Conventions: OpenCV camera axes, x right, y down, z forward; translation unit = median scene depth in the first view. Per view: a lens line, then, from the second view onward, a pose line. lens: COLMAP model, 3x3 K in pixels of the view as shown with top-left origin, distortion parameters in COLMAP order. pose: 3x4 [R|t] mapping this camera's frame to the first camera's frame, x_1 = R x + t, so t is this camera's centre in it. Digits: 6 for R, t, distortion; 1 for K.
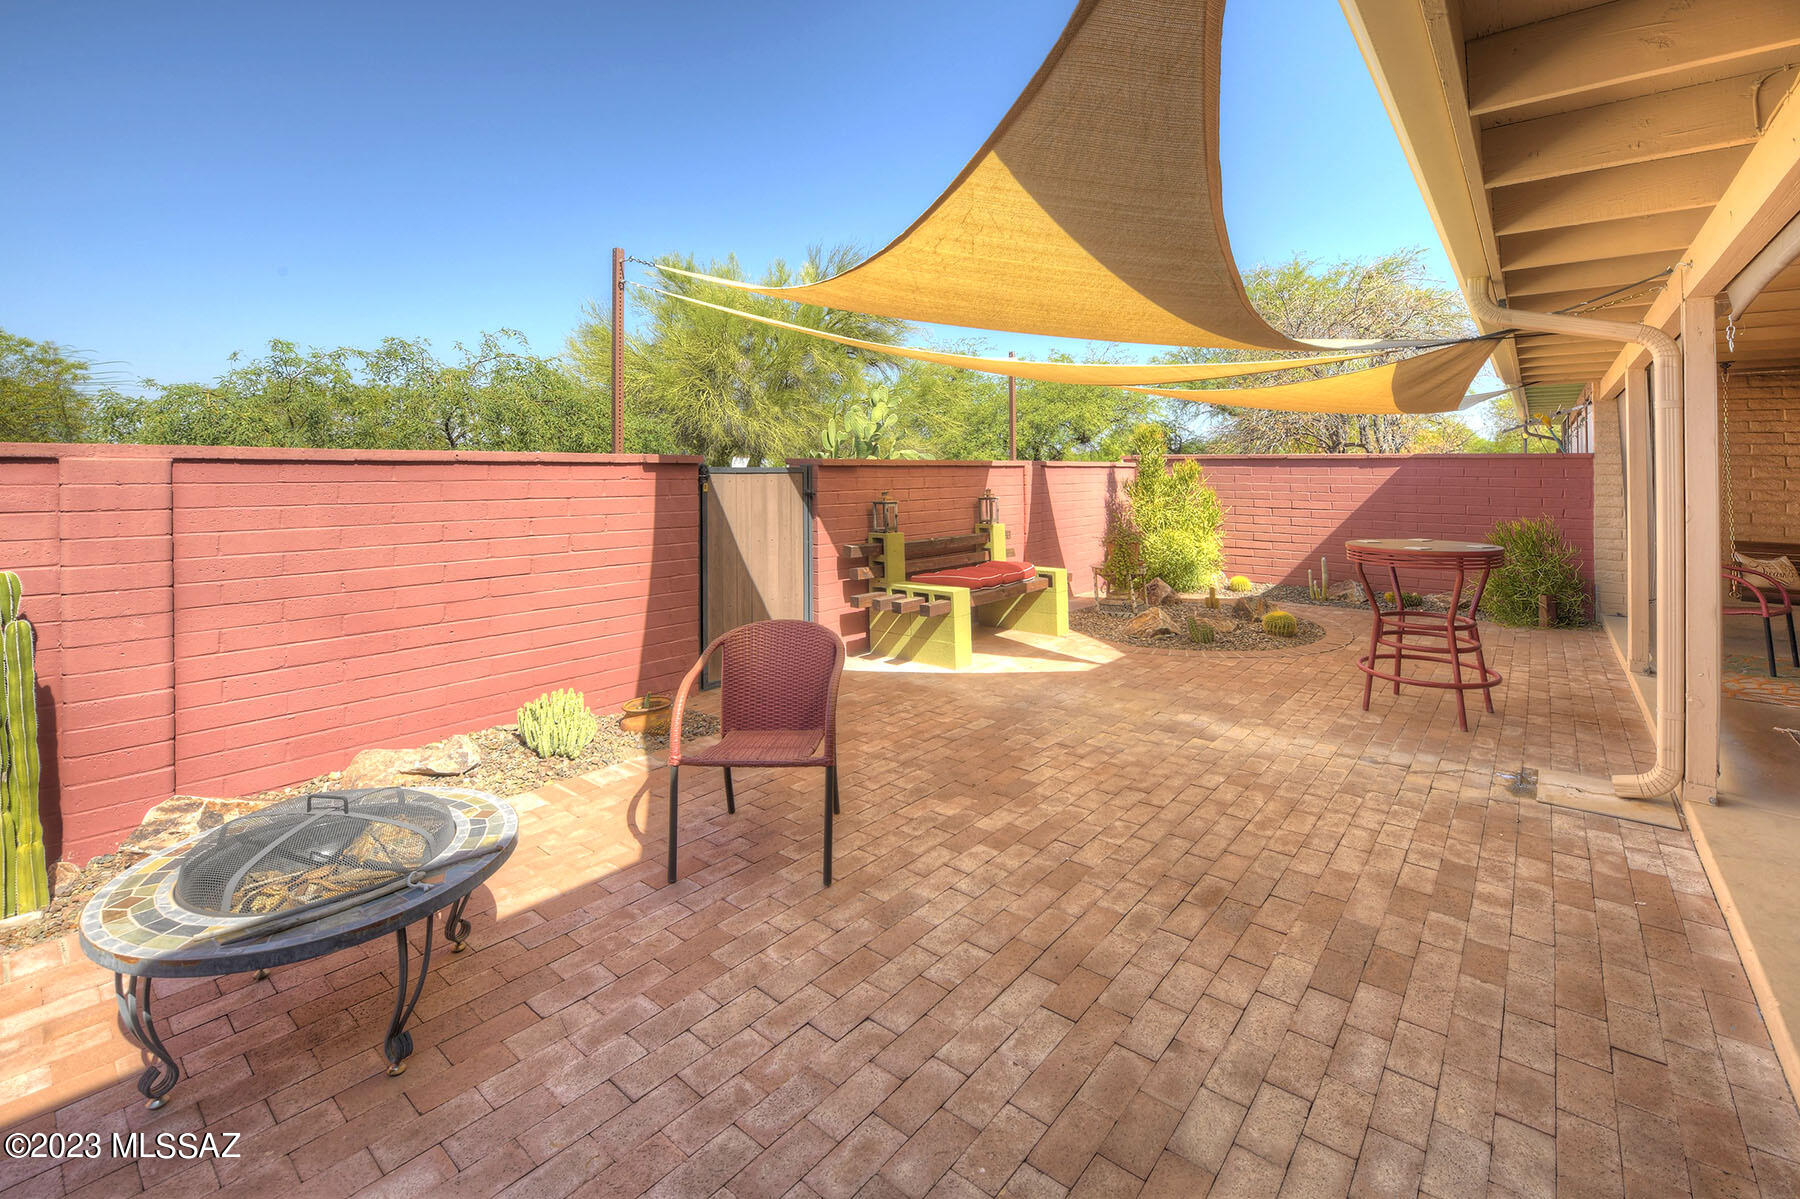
lens RADIAL K [[778.5, 0, 891.6], [0, 778.5, 442.5], [0, 0, 1]] dist [-0.013428, -0.002930]
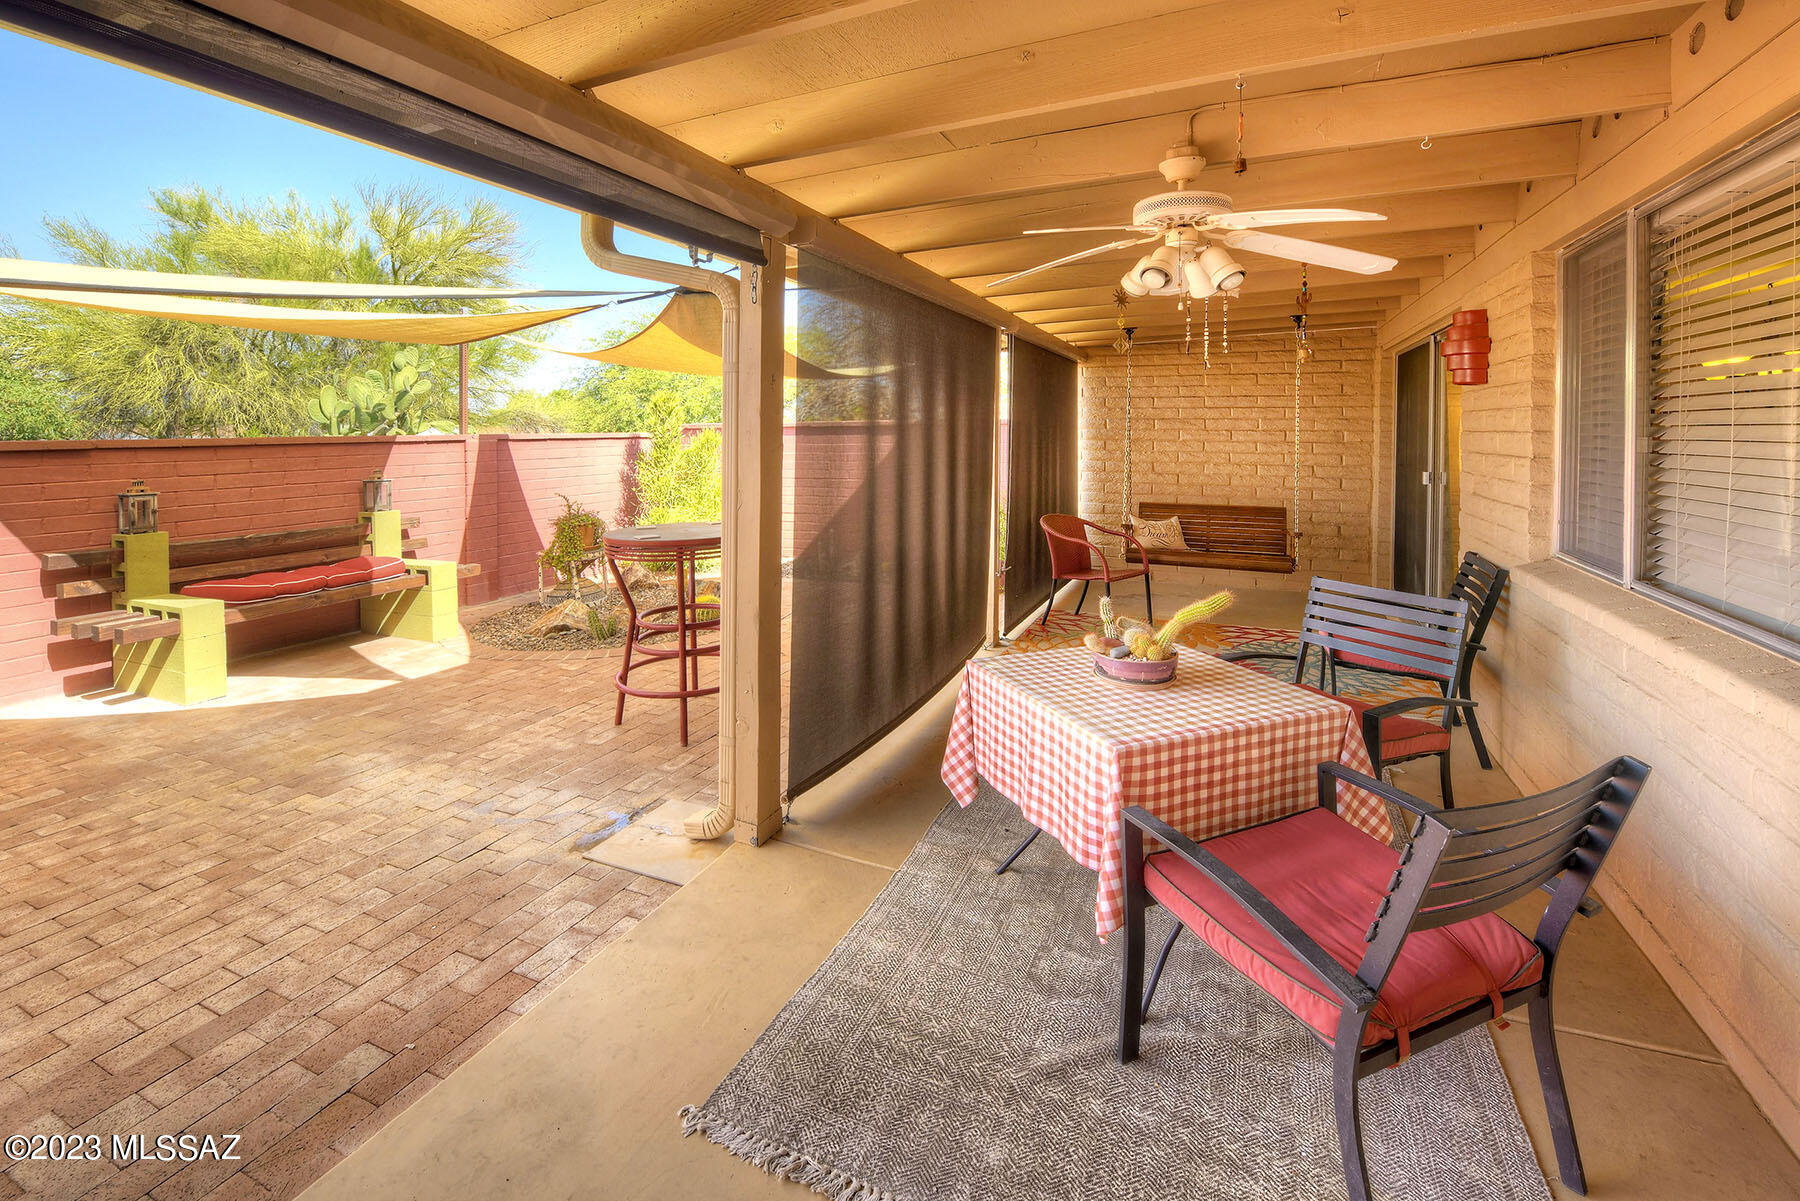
lens RADIAL K [[782.7, 0, 849.0], [0, 782.7, 417.1], [0, 0, 1]] dist [-0.000356, -0.005195]
pose [[0.970974, -0.012009, 0.238882, 0.517813], [0.009334, 0.999880, 0.012327, -0.003668], [-0.239001, -0.009740, 0.970970, 0.072989]]
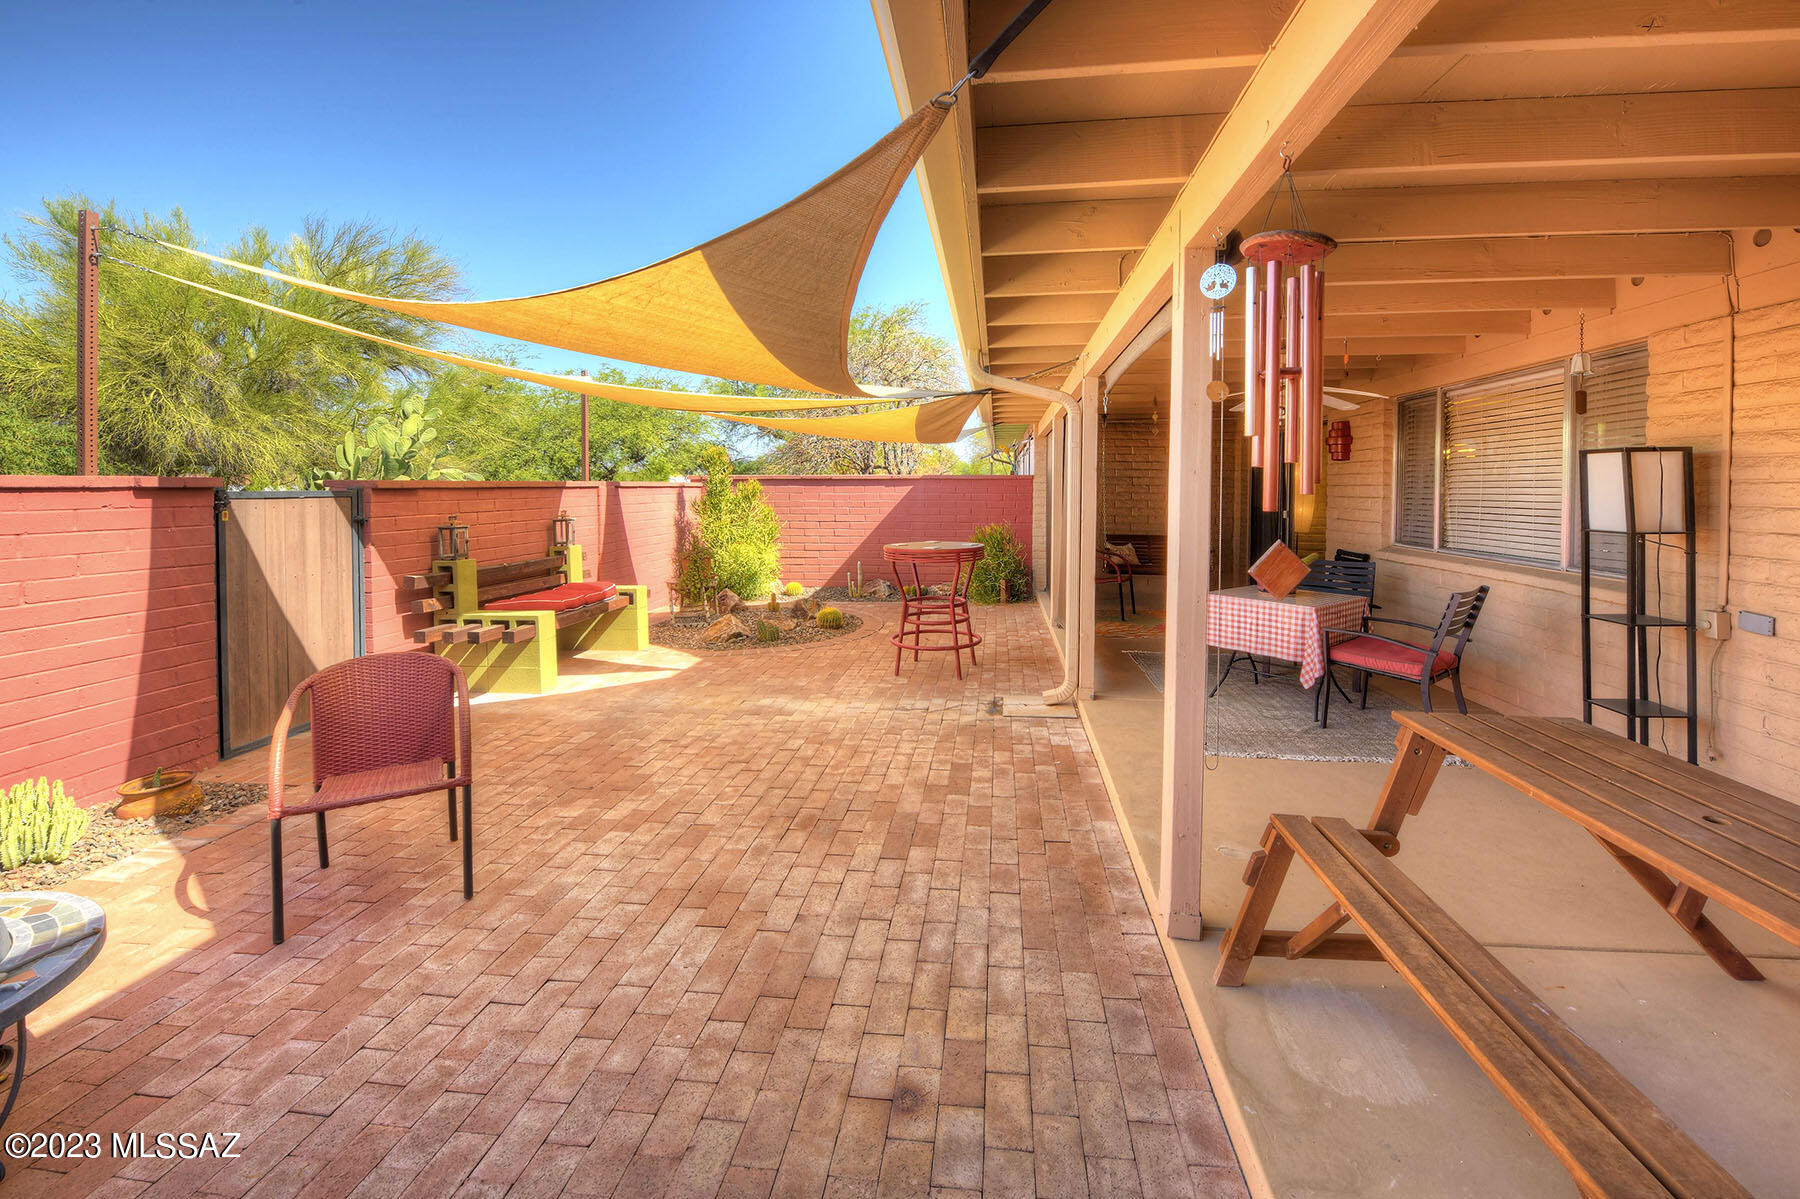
lens RADIAL K [[786.9, 0, 903.3], [0, 786.9, 489.5], [0, 0, 1]] dist [-0.019752, -0.000287]
pose [[0.836915, -0.008433, 0.547268, -0.071047], [-0.011451, 0.999393, 0.032912, -0.004826], [-0.547213, -0.033811, 0.836310, -0.070324]]
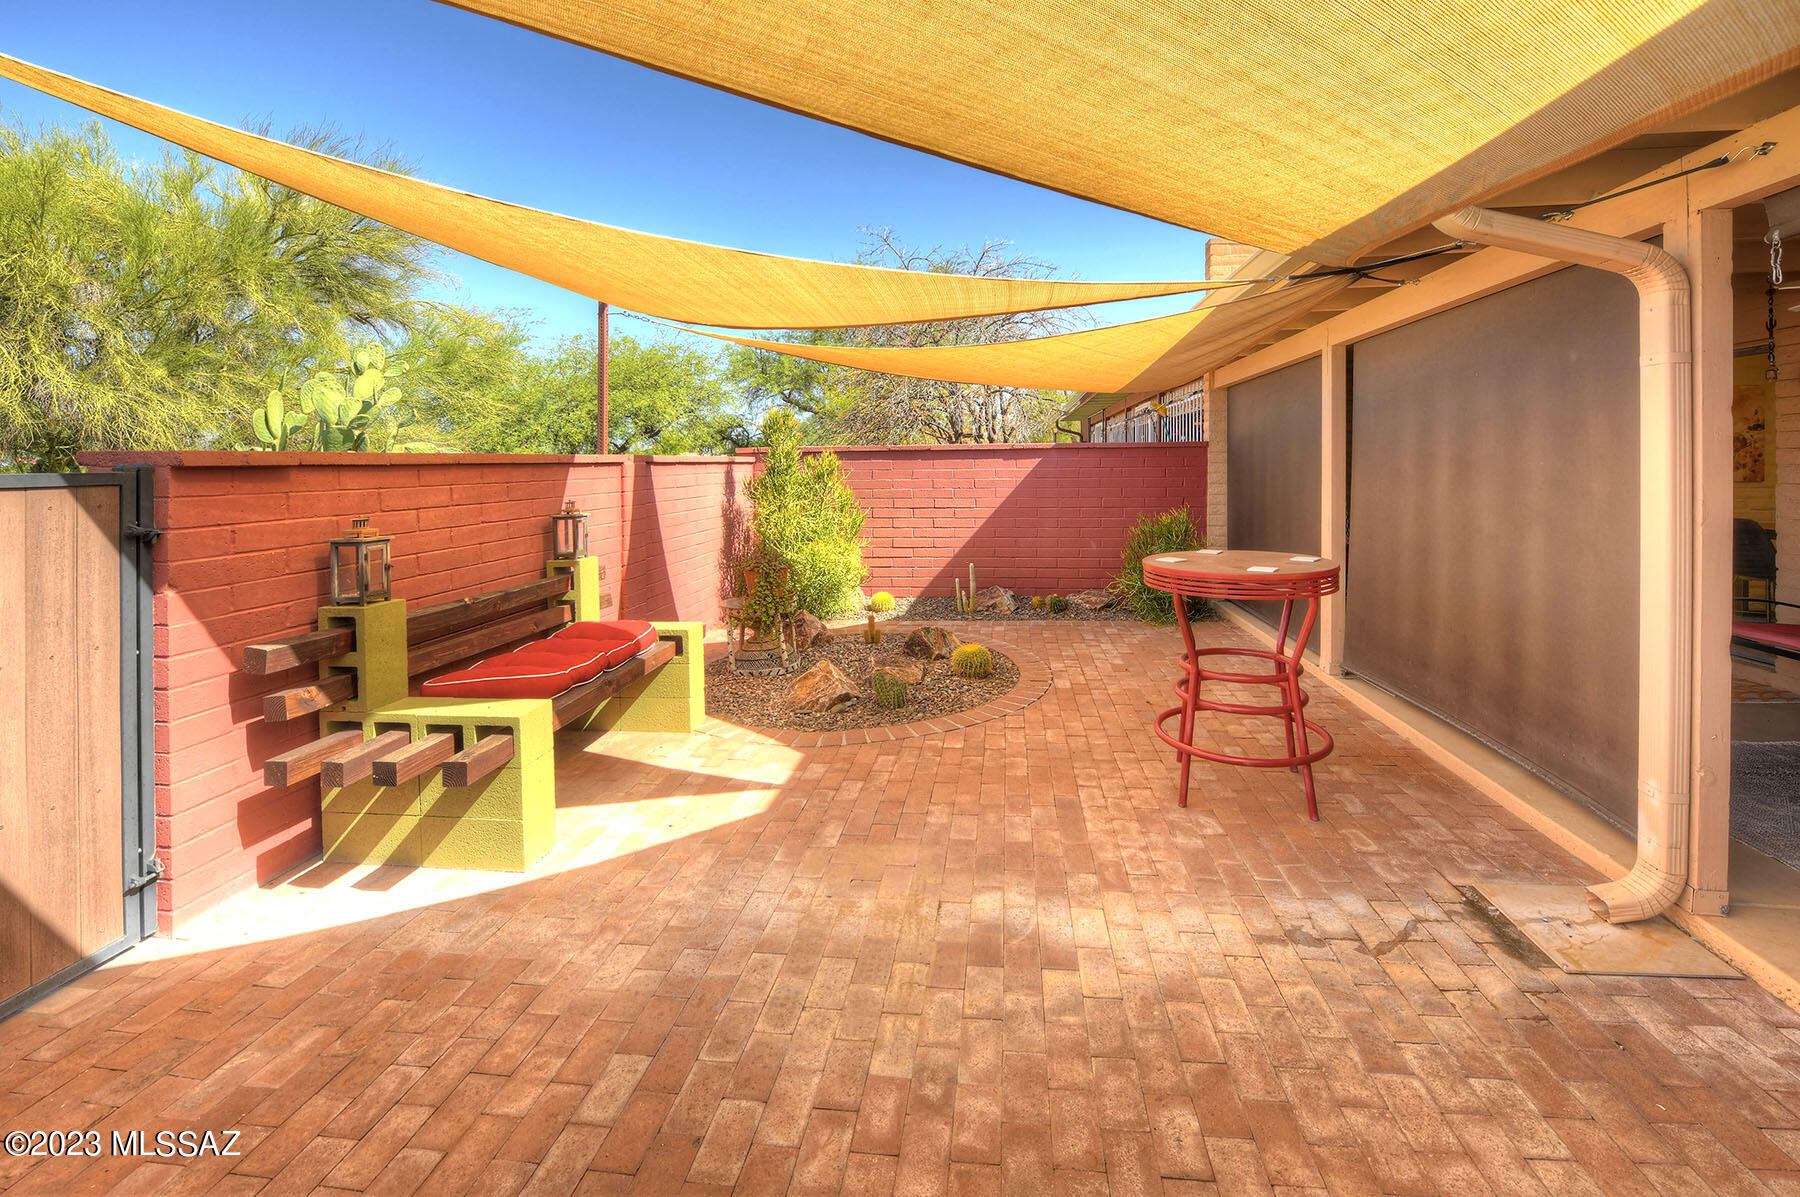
lens RADIAL K [[799.8, 0, 901.4], [0, 799.8, 425.5], [0, 0, 1]] dist [-0.015945, -0.000515]
pose [[0.844721, 0.009228, 0.535128, 0.011287], [-0.000084, 0.999854, -0.017109, 0.013651], [-0.535207, 0.014407, 0.844598, 0.413529]]
